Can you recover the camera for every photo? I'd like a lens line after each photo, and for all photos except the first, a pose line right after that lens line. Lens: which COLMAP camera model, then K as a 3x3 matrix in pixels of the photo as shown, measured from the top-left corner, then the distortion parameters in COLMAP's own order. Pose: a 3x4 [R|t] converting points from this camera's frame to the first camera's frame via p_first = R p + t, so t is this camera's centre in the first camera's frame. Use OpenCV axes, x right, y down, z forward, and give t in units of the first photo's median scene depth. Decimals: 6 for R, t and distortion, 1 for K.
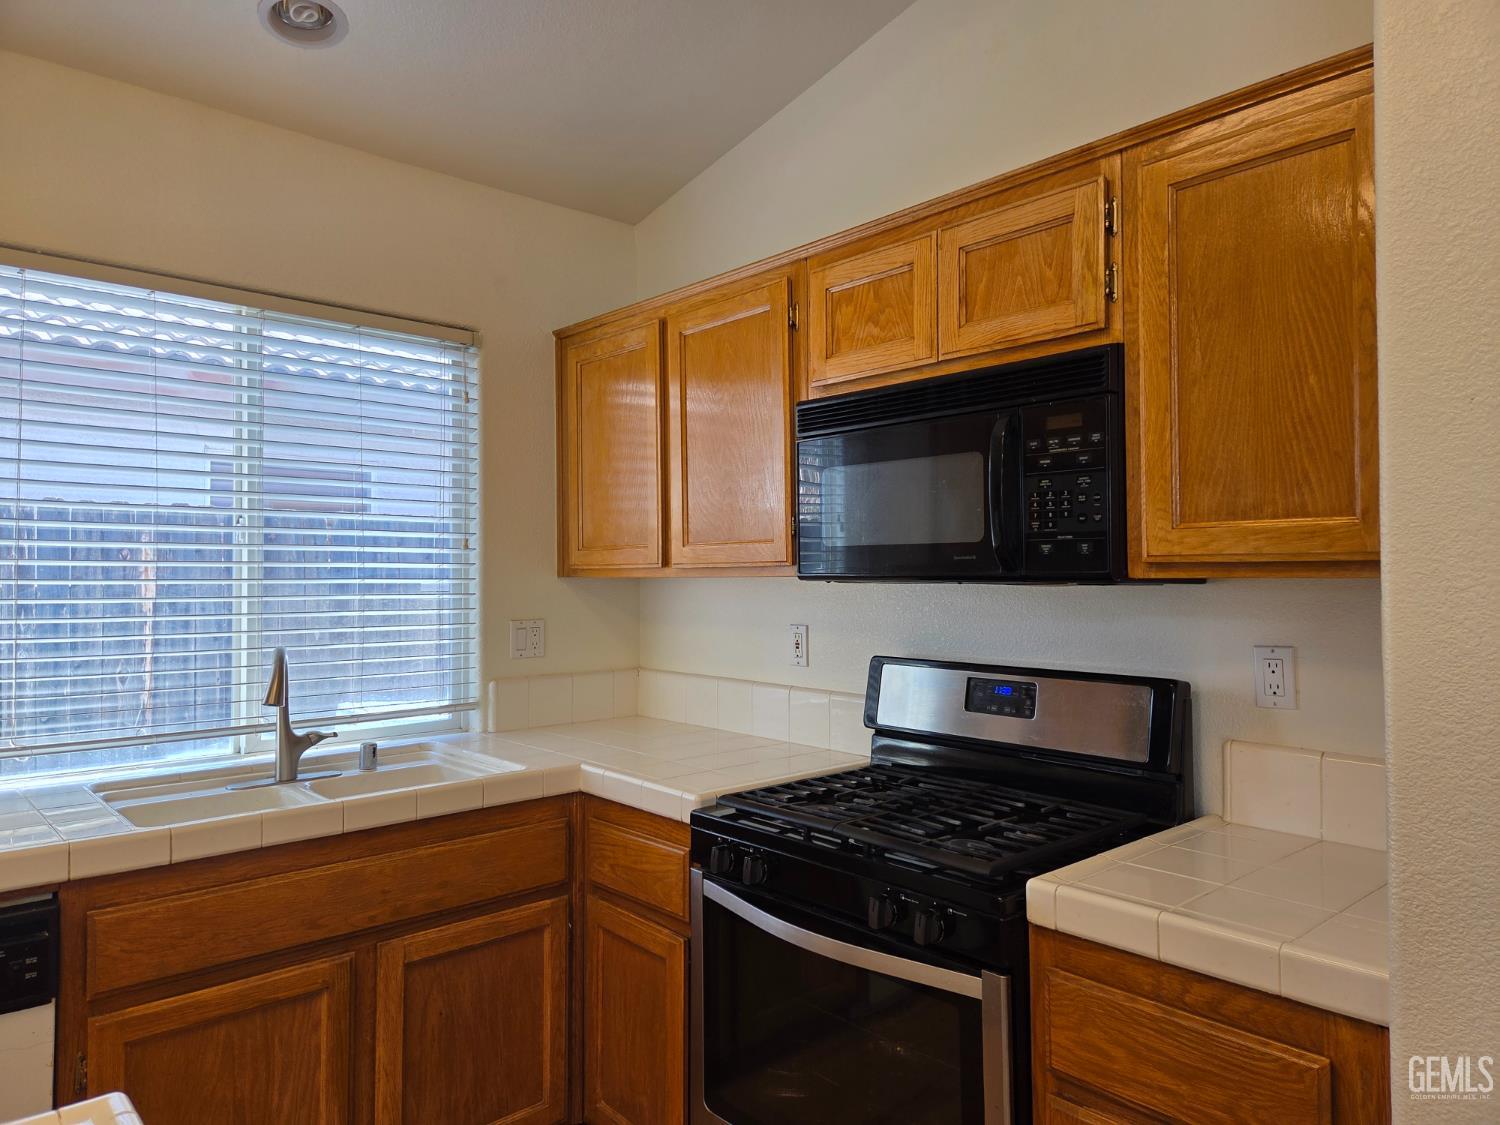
lens RADIAL K [[1015.7, 0, 742.7], [0, 1015.7, 551.8], [0, 0, 1]] dist [0.055892, -0.036045]
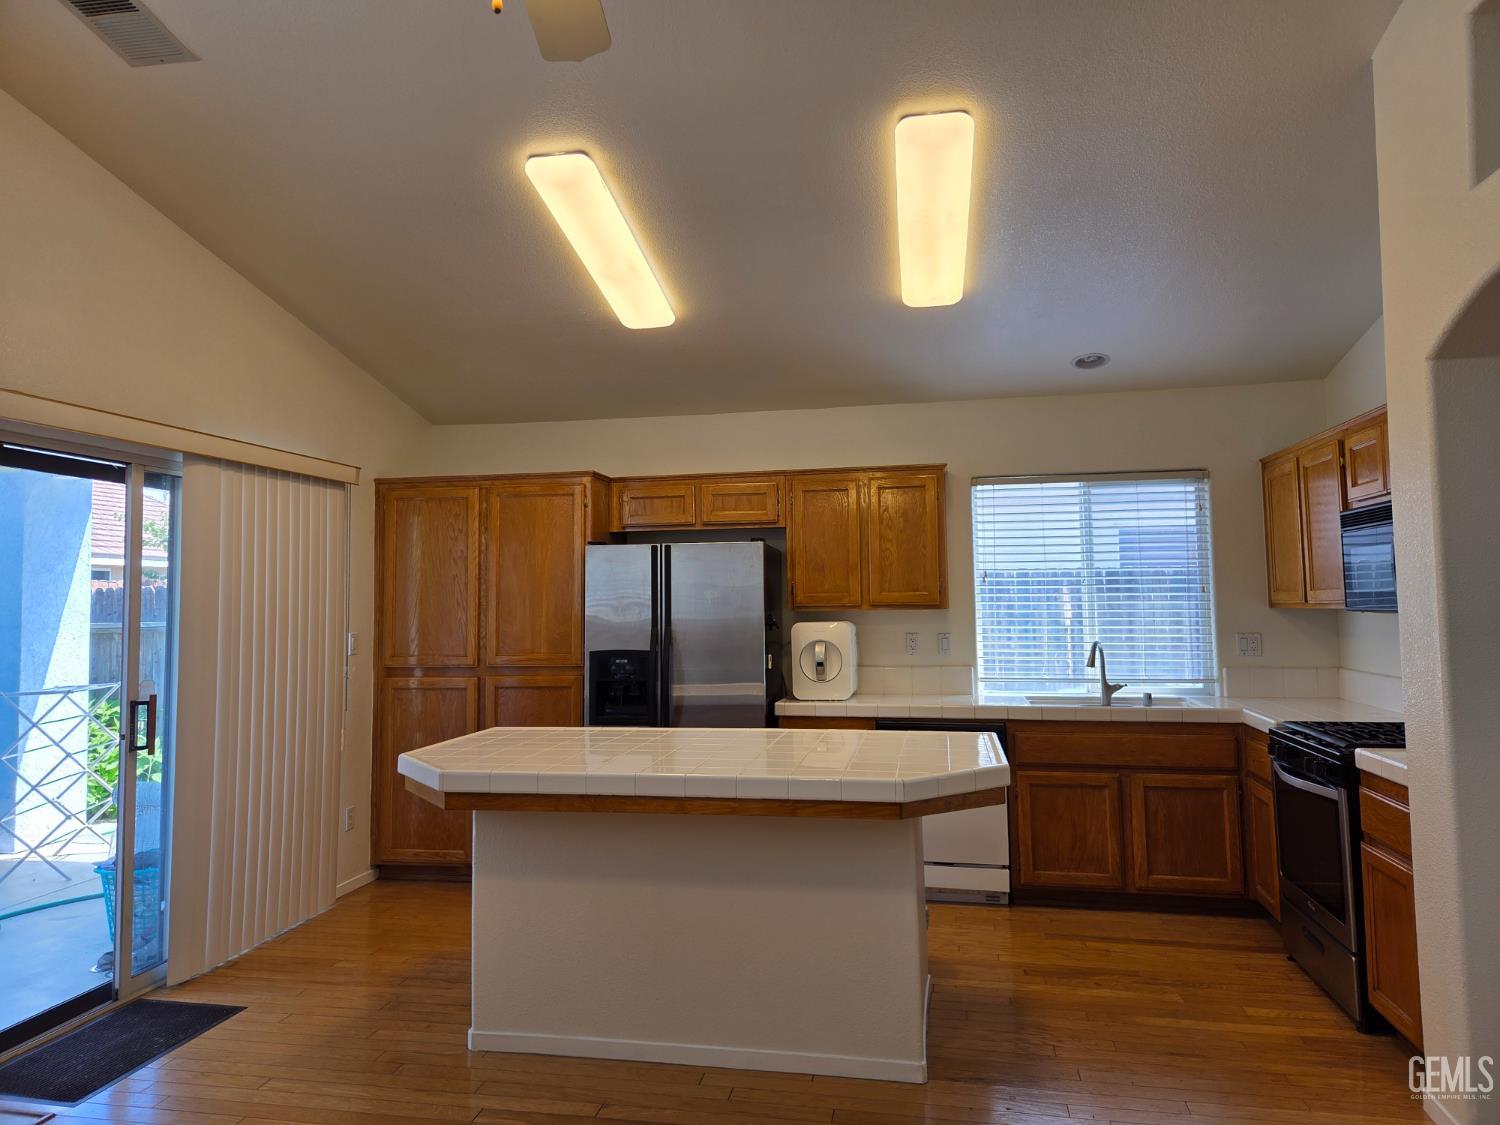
lens RADIAL K [[1015.7, 0, 748.8], [0, 1015.7, 548.8], [0, 0, 1]] dist [0.055892, -0.036045]
pose [[0.622257, -0.043701, -0.781593, 0.747207], [0.025814, 0.999043, -0.035307, -0.041728], [0.782388, 0.001794, 0.622789, -0.869774]]
